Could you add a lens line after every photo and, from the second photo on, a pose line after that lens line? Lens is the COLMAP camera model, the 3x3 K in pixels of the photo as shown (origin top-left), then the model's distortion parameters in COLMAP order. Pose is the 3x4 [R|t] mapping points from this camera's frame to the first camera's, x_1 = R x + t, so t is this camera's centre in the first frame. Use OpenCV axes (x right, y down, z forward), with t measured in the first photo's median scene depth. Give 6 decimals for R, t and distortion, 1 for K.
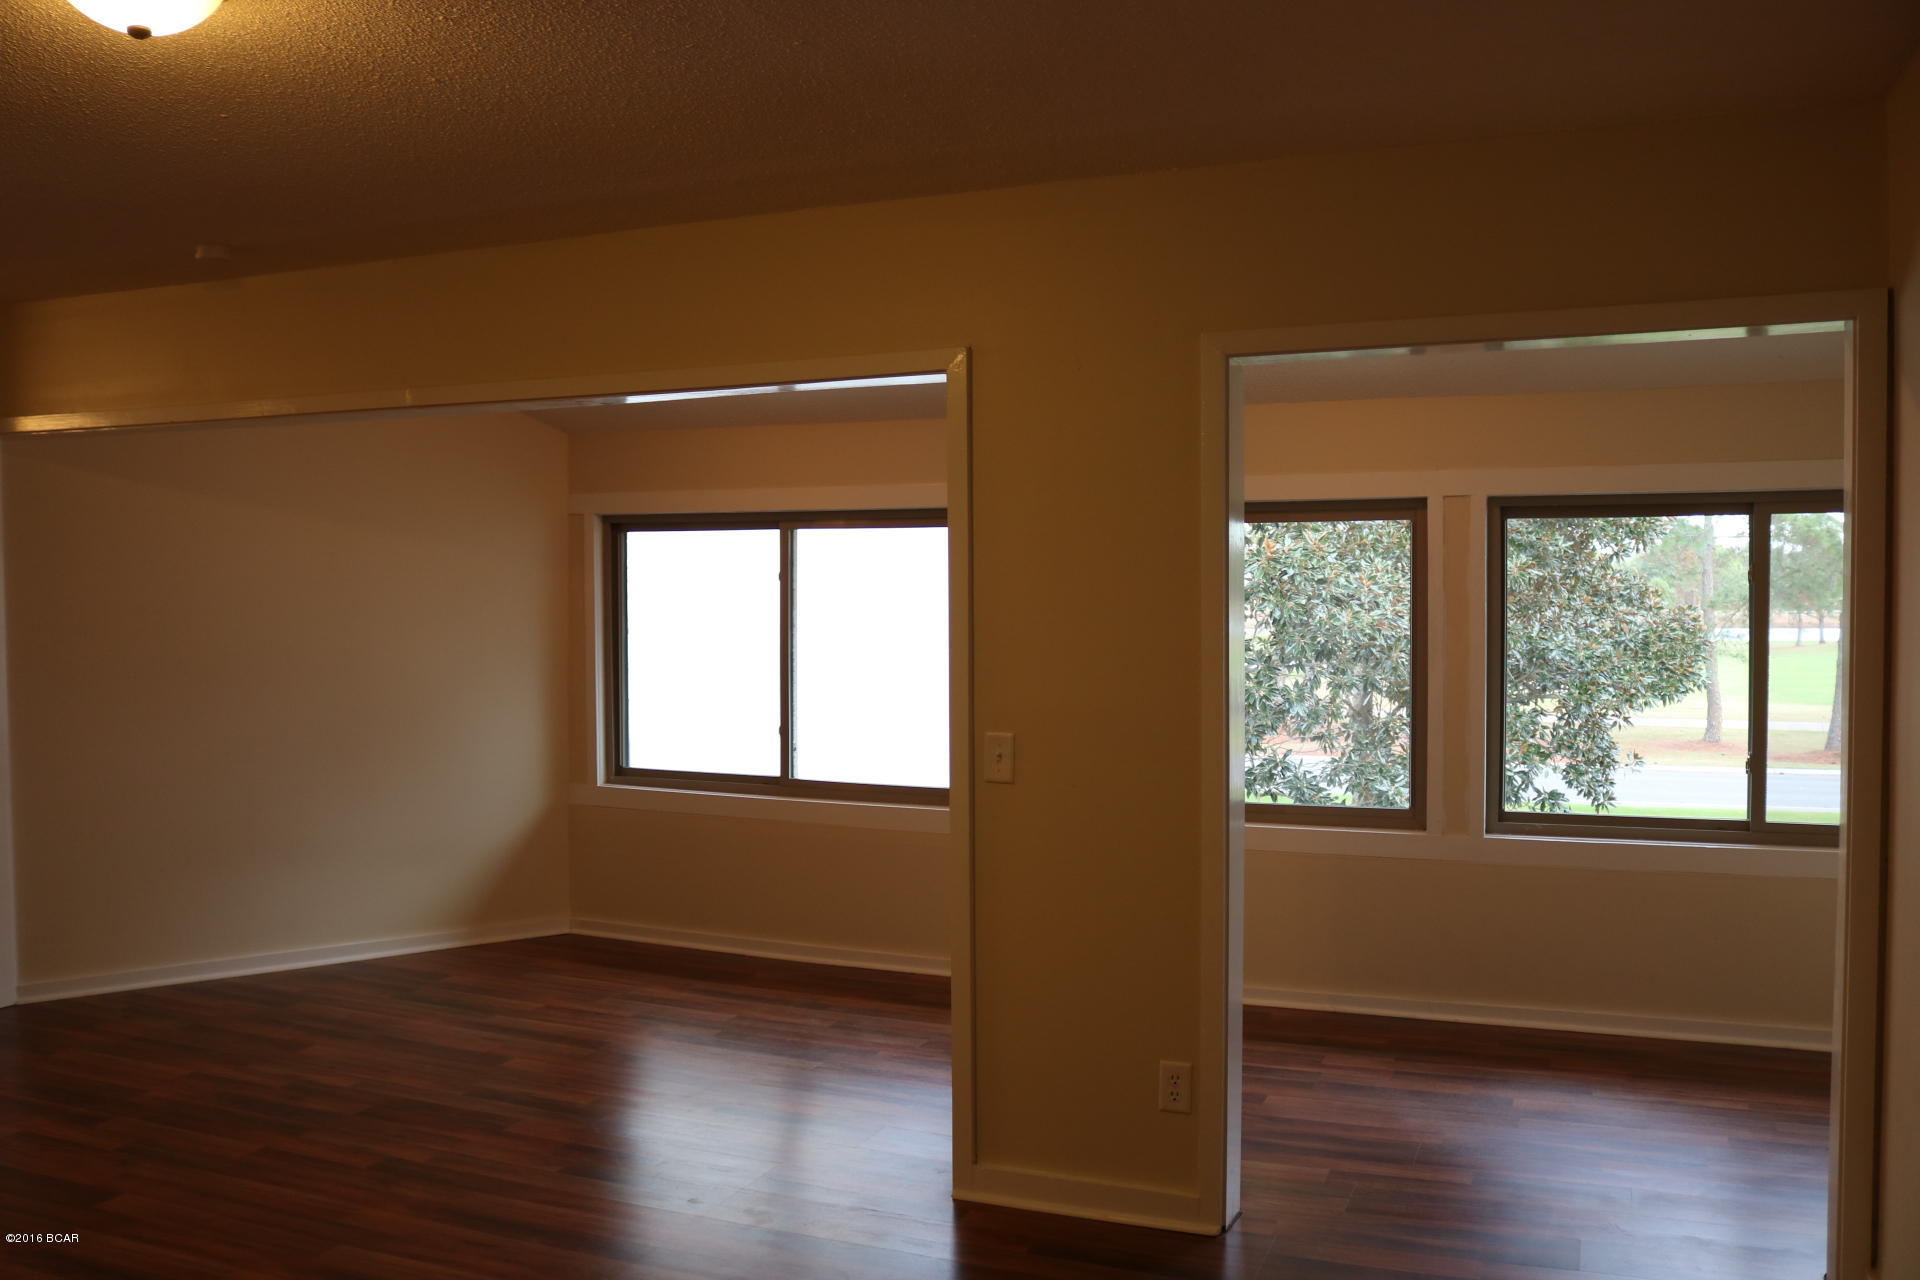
lens RADIAL K [[1584.4, 0, 957.5], [0, 1584.4, 612.7], [0, 0, 1]] dist [-0.130420, 0.000942]
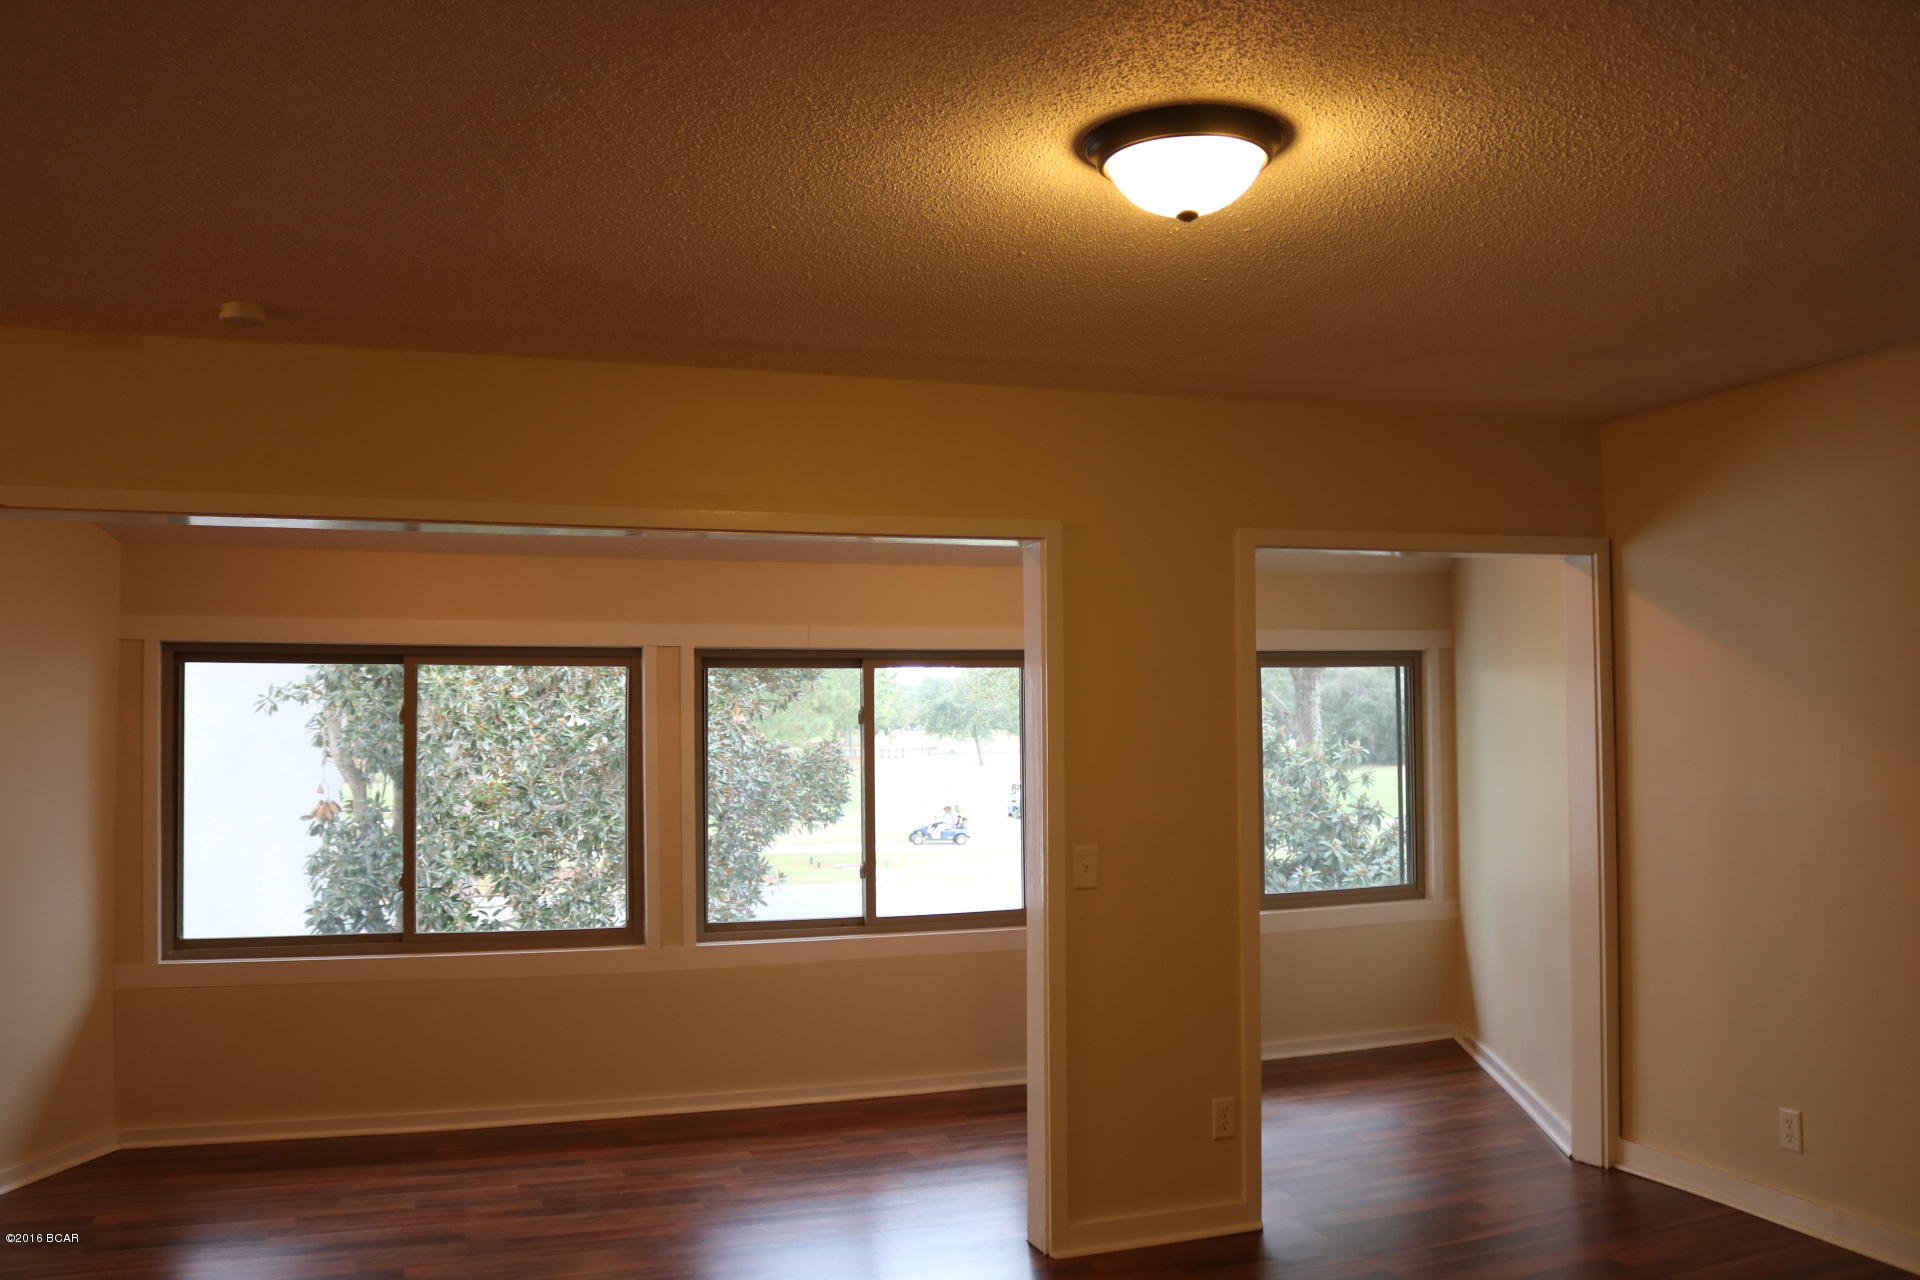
lens RADIAL K [[1468.4, 0, 960.0], [0, 1468.4, 640.0], [0, 0, 1]] dist [-0.124716, 0.073412]
pose [[0.726614, 0.036141, 0.686095, -0.260611], [0.017621, 0.997307, -0.071196, -0.000399], [-0.686820, 0.063822, 0.724020, 0.087903]]
